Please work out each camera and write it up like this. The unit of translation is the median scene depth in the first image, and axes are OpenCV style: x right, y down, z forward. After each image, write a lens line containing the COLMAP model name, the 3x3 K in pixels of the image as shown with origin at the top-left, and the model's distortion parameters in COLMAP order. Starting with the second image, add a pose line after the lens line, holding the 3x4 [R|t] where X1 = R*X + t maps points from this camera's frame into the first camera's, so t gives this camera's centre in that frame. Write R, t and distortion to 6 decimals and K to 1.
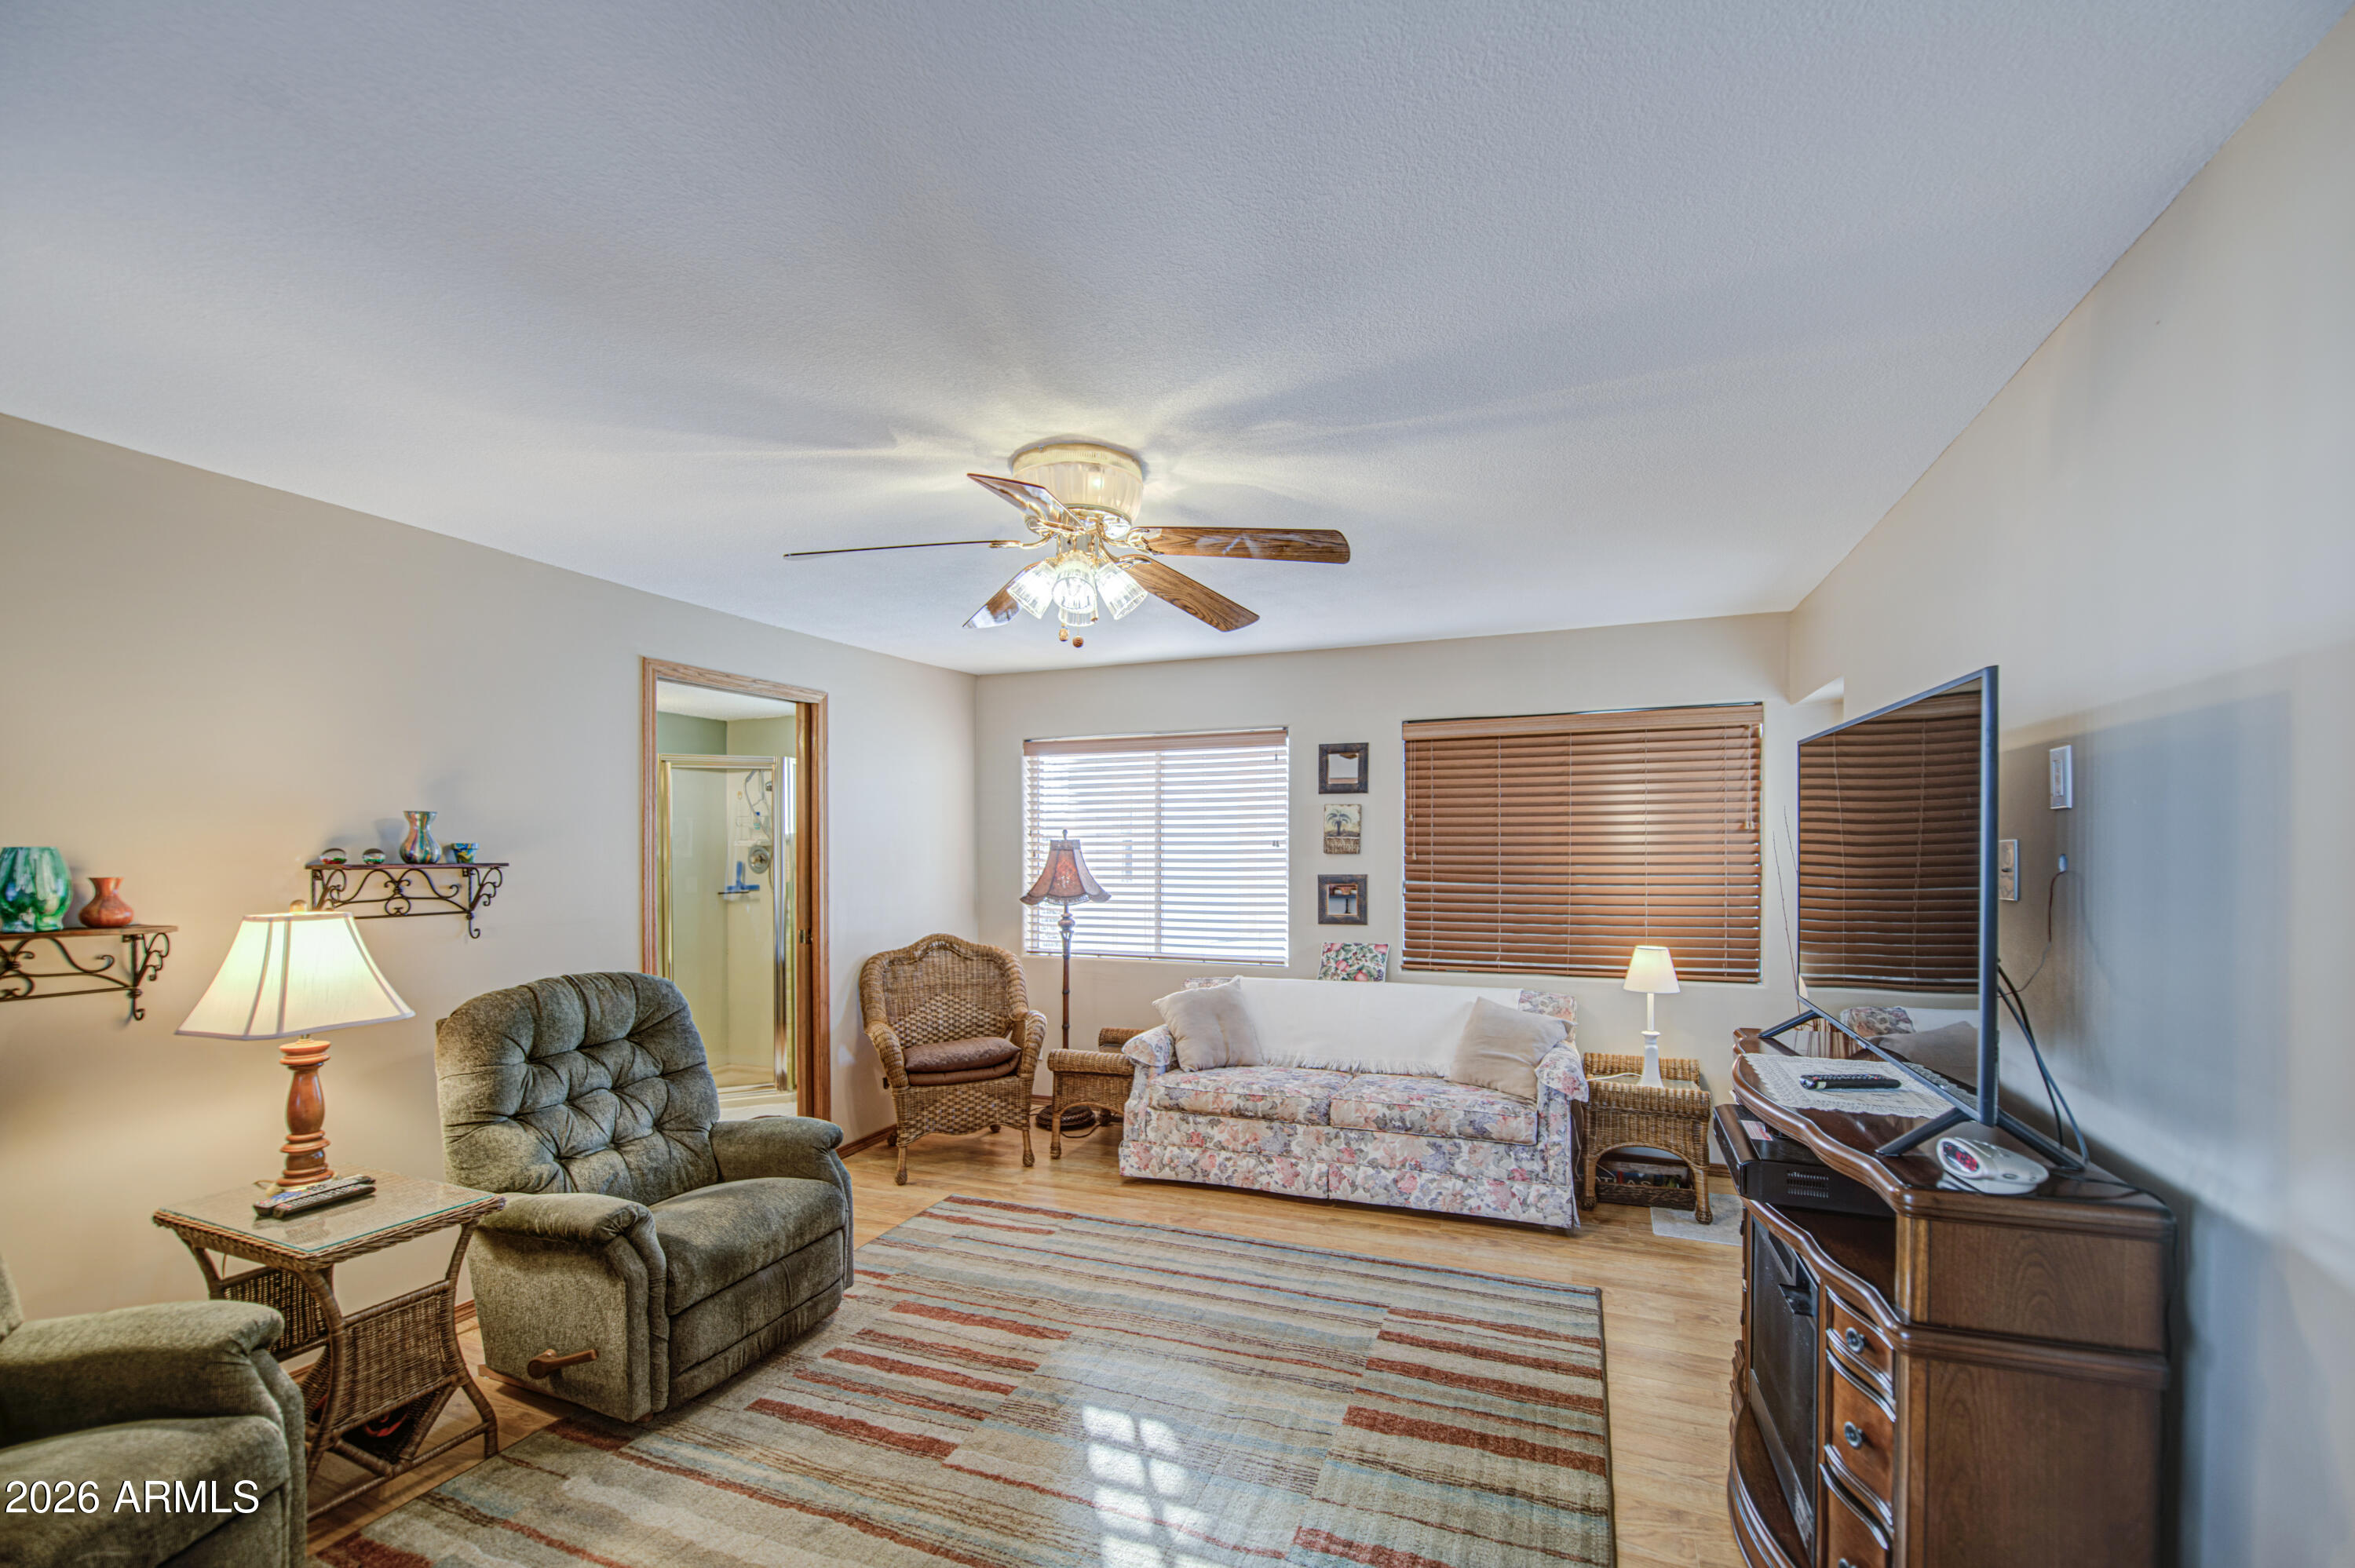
lens RADIAL K [[966.7, 0, 1222.1], [0, 966.7, 844.8], [0, 0, 1]] dist [0.001653, -0.001936]
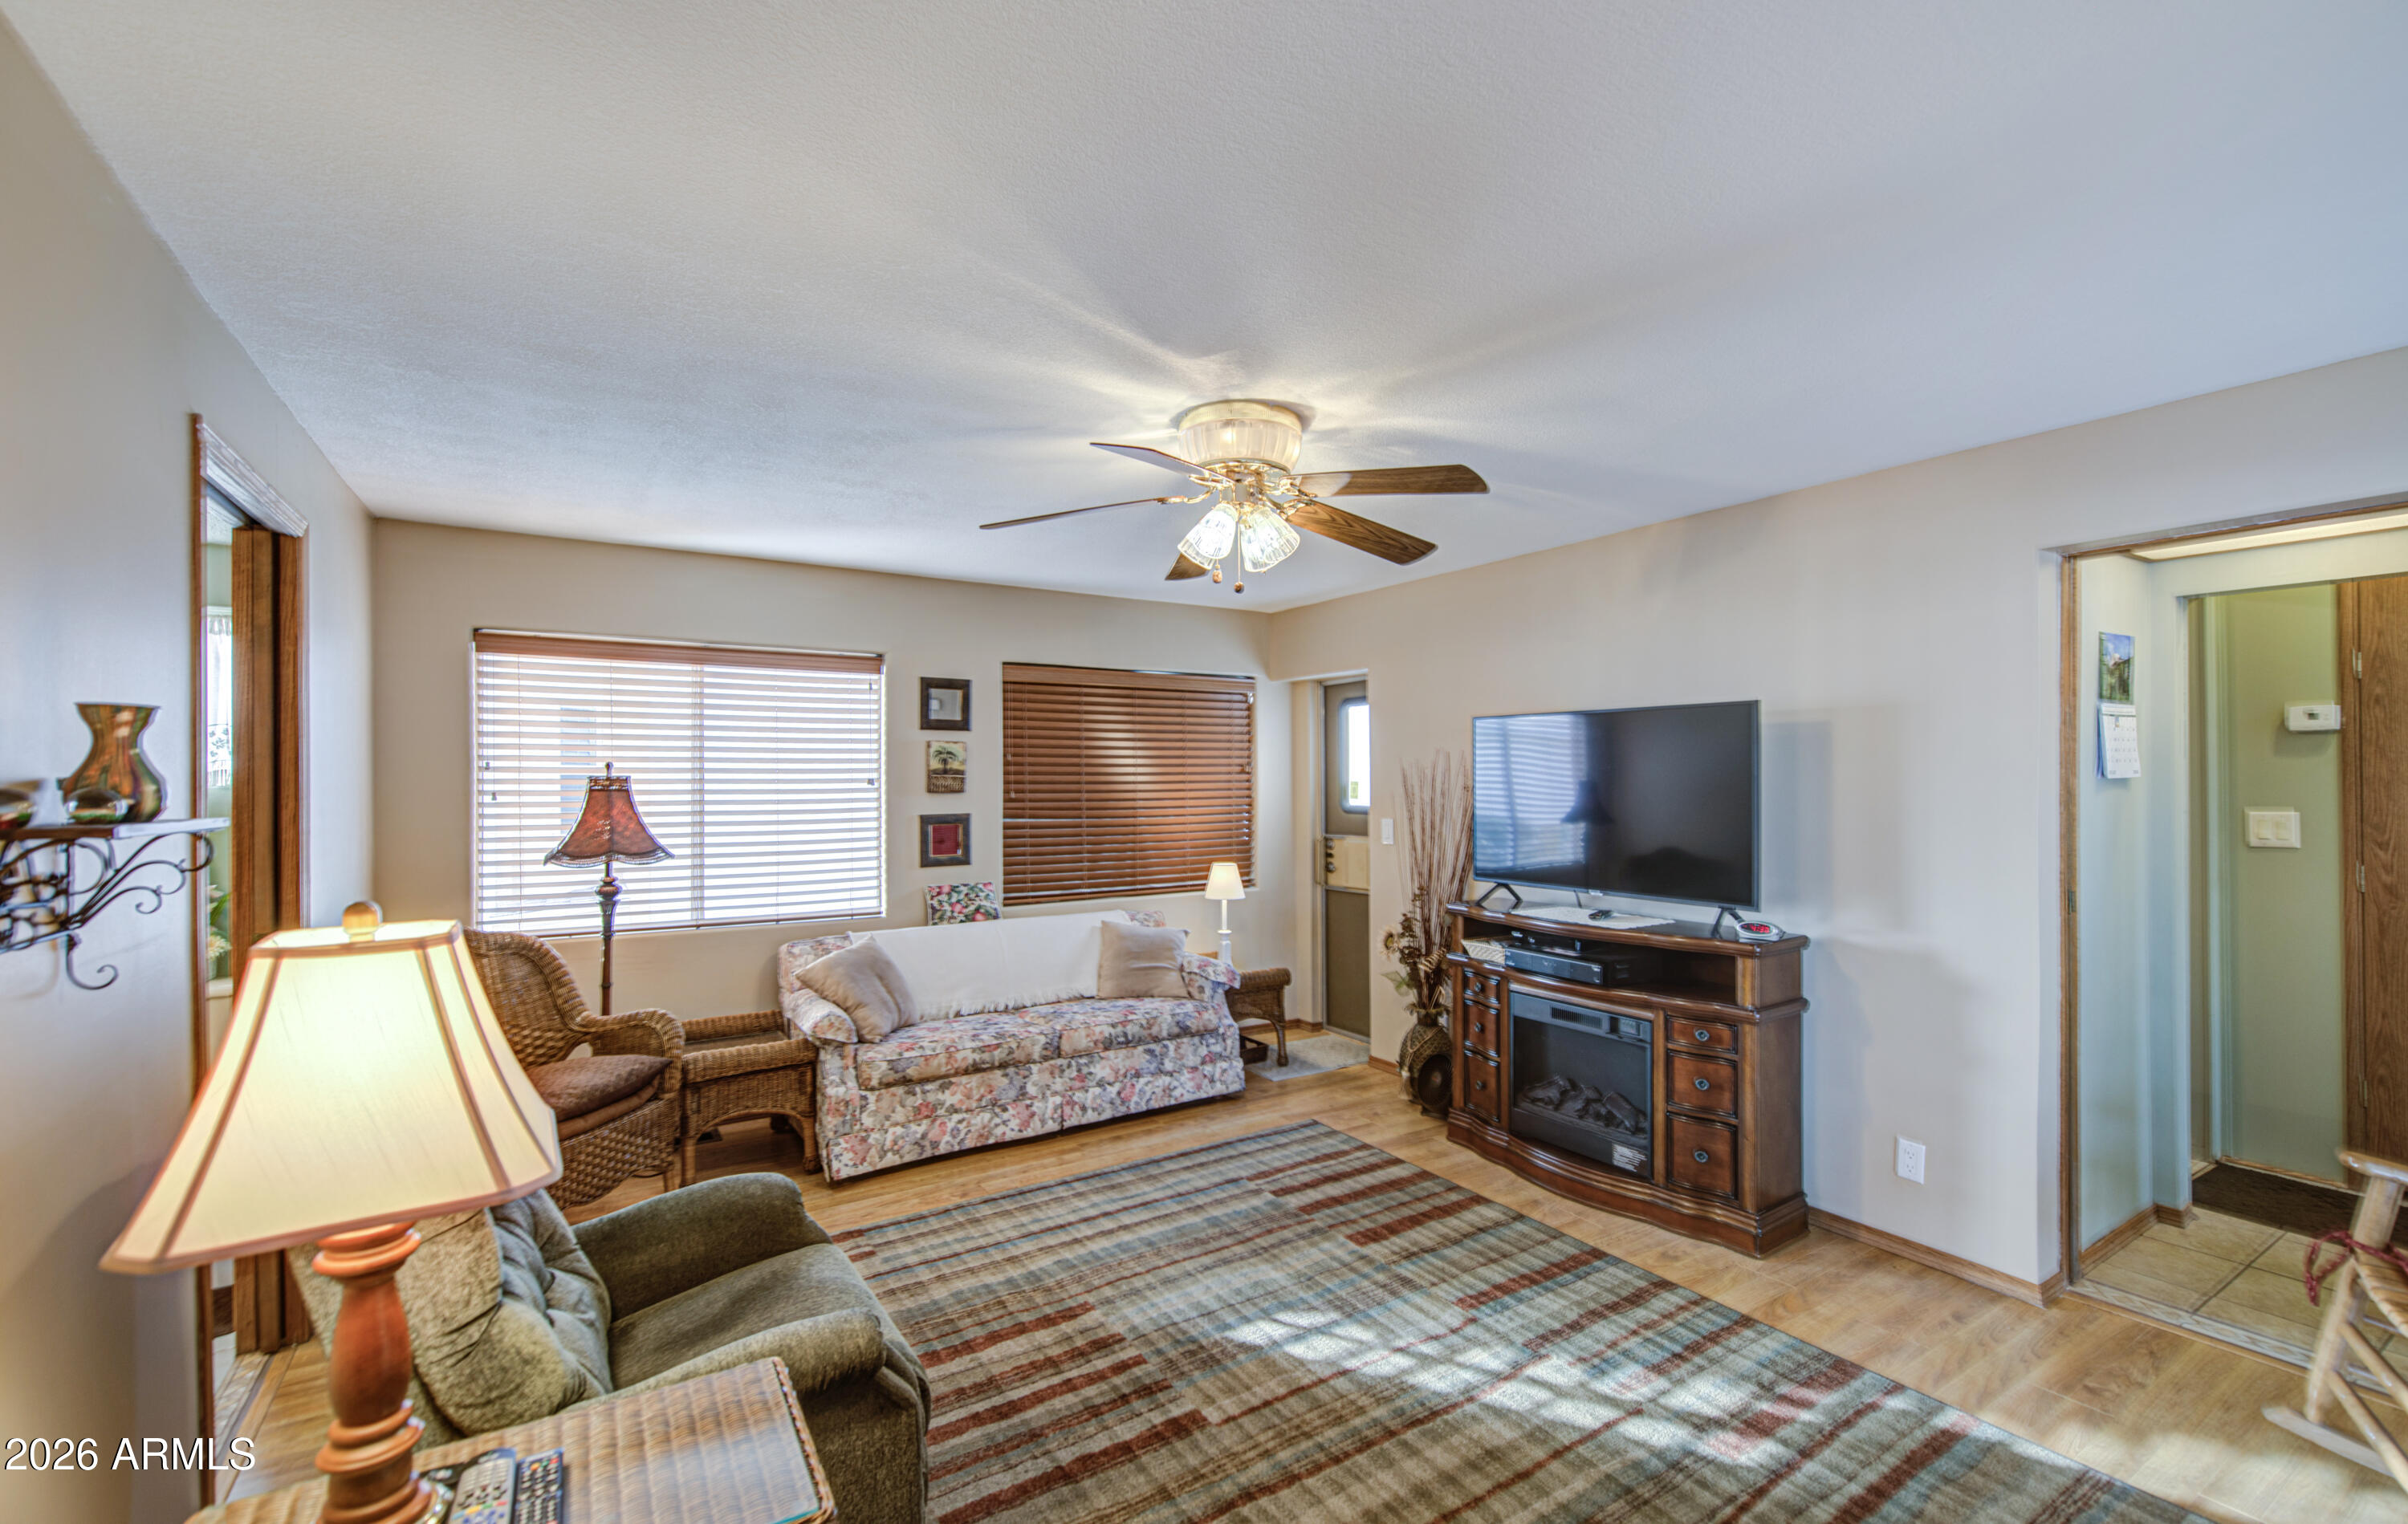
lens RADIAL K [[995.4, 0, 1217.4], [0, 995.4, 773.1], [0, 0, 1]] dist [0.000310, -0.000040]
pose [[0.600243, 0.007431, 0.799783, -0.618220], [0.001821, 0.999942, -0.010657, 0.000998], [-0.799815, 0.007853, 0.600195, 0.227388]]
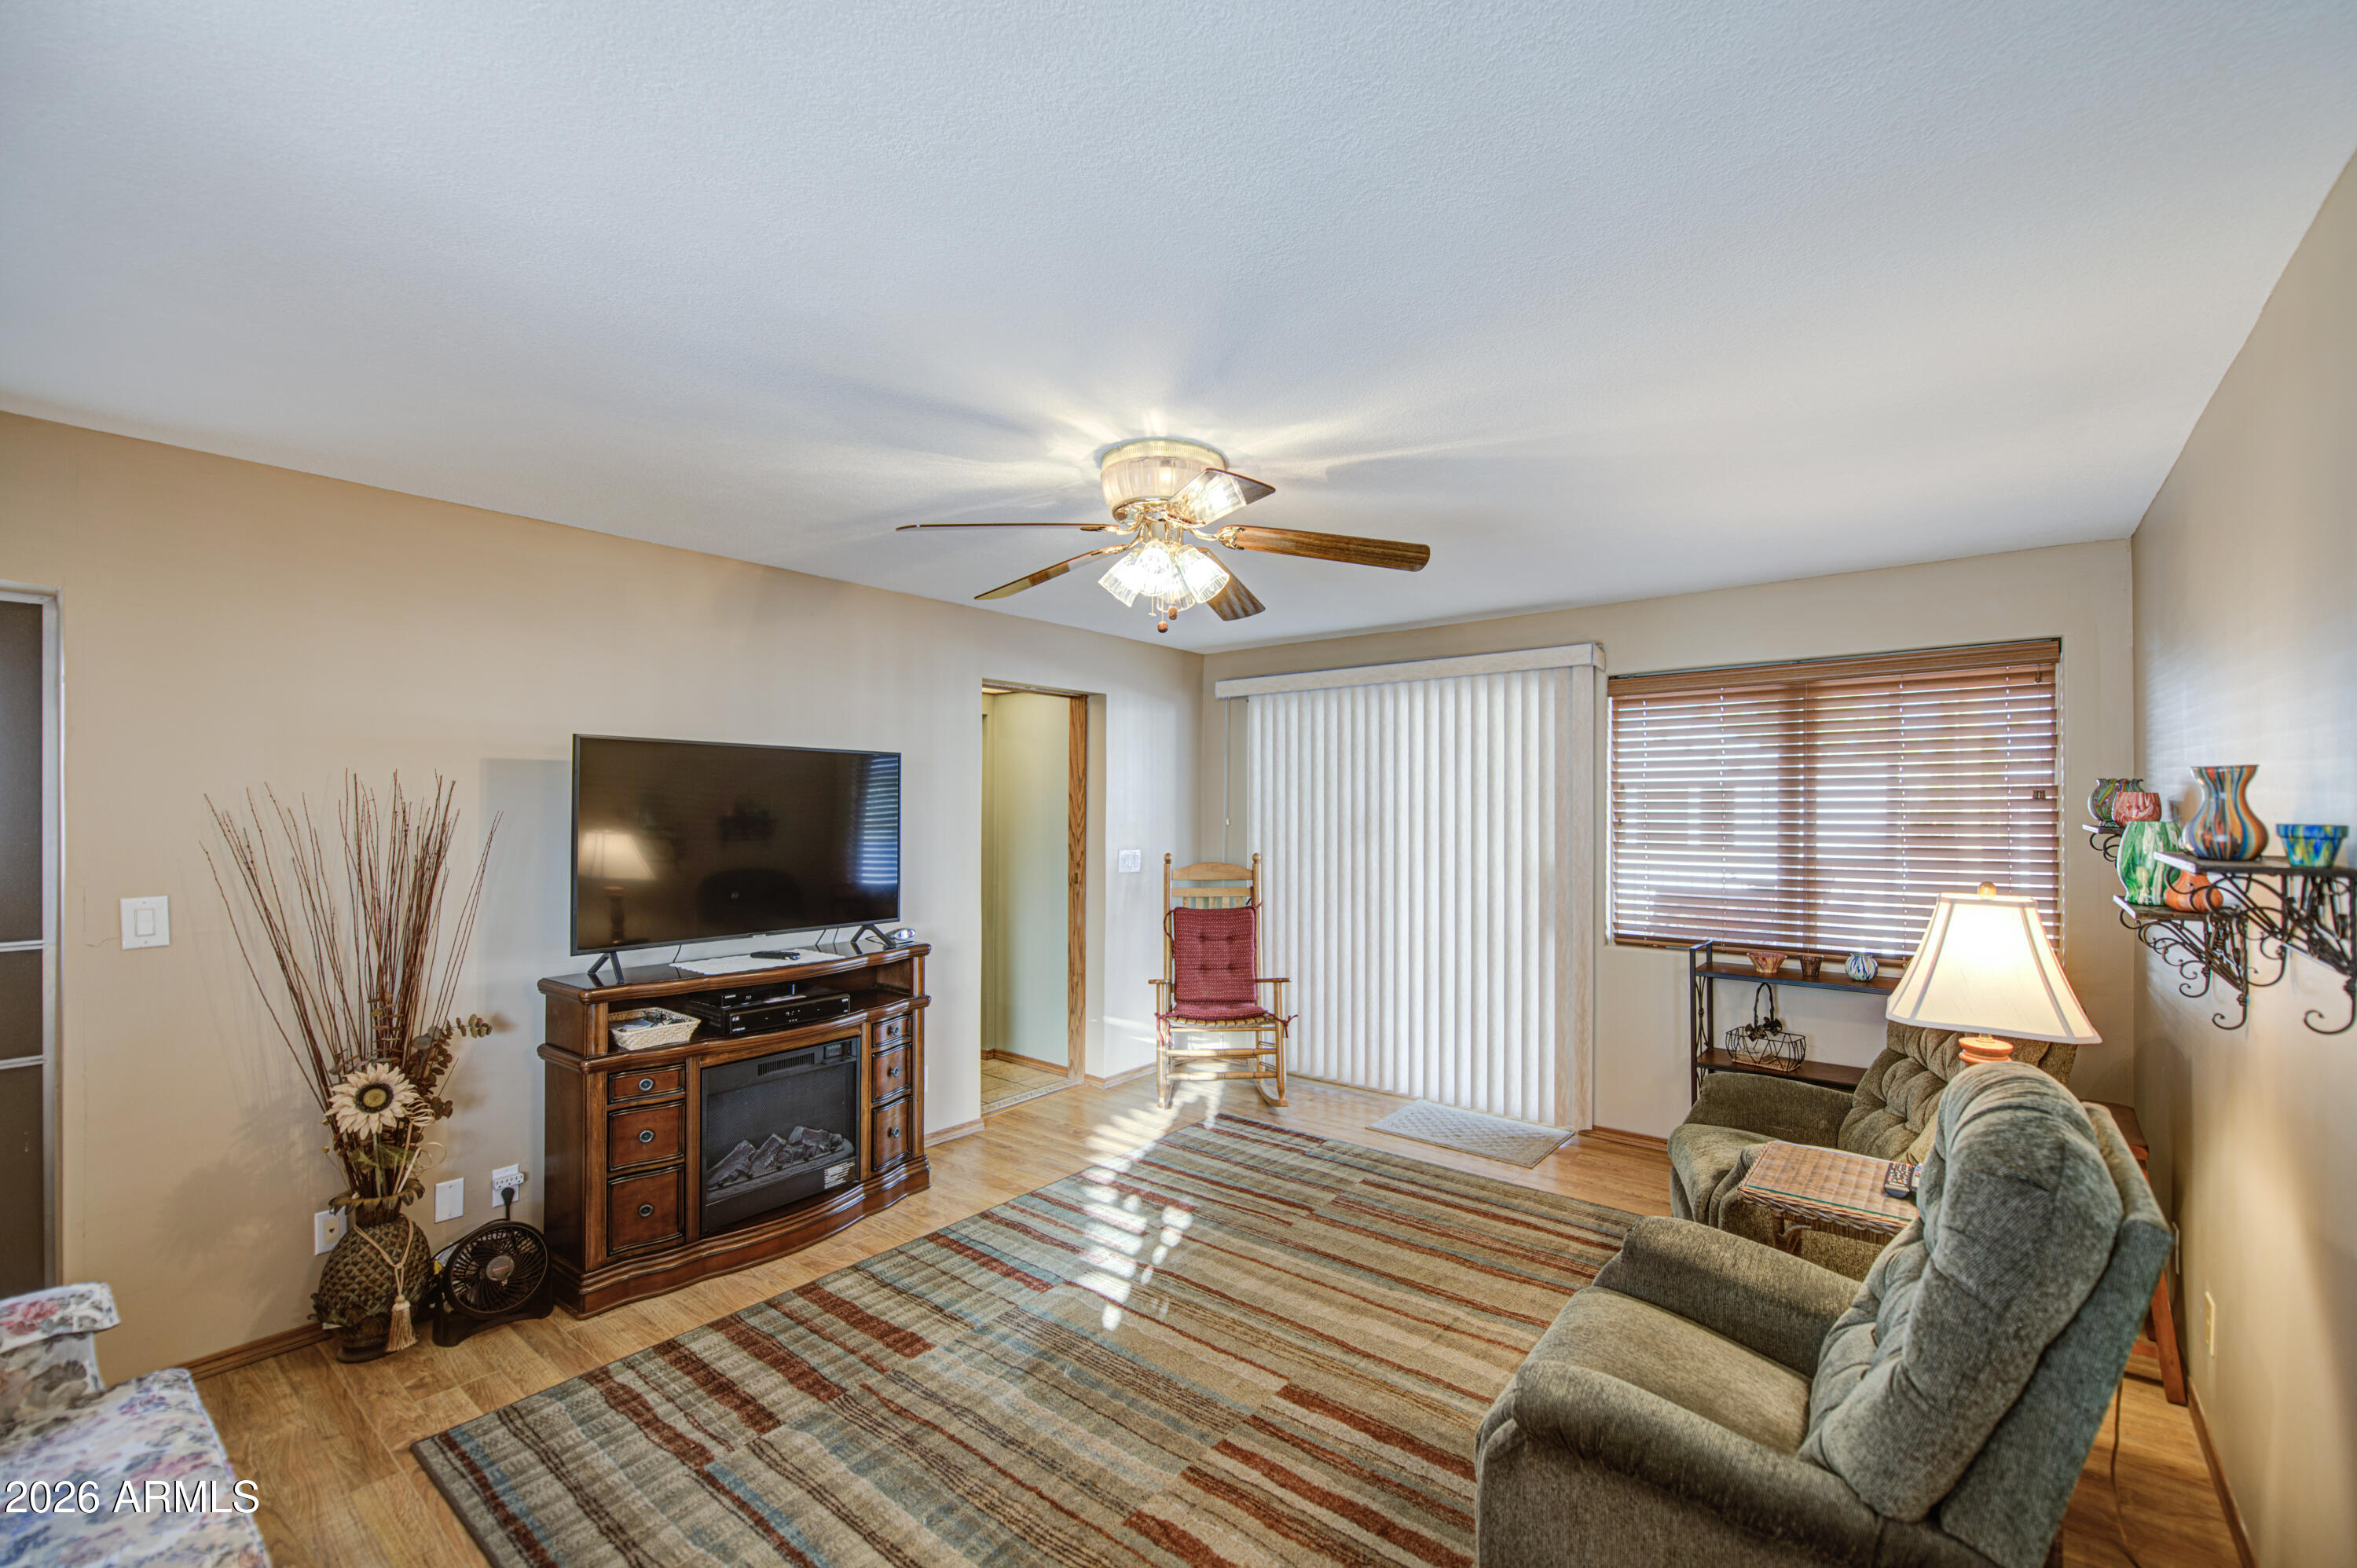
lens RADIAL K [[967.6, 0, 1189.6], [0, 967.6, 800.7], [0, 0, 1]] dist [0.001653, -0.001936]
pose [[-0.945911, 0.004188, 0.324398, -0.310405], [0.001941, 0.999972, -0.007249, -0.010050], [-0.324420, -0.006227, -0.945893, 1.192885]]
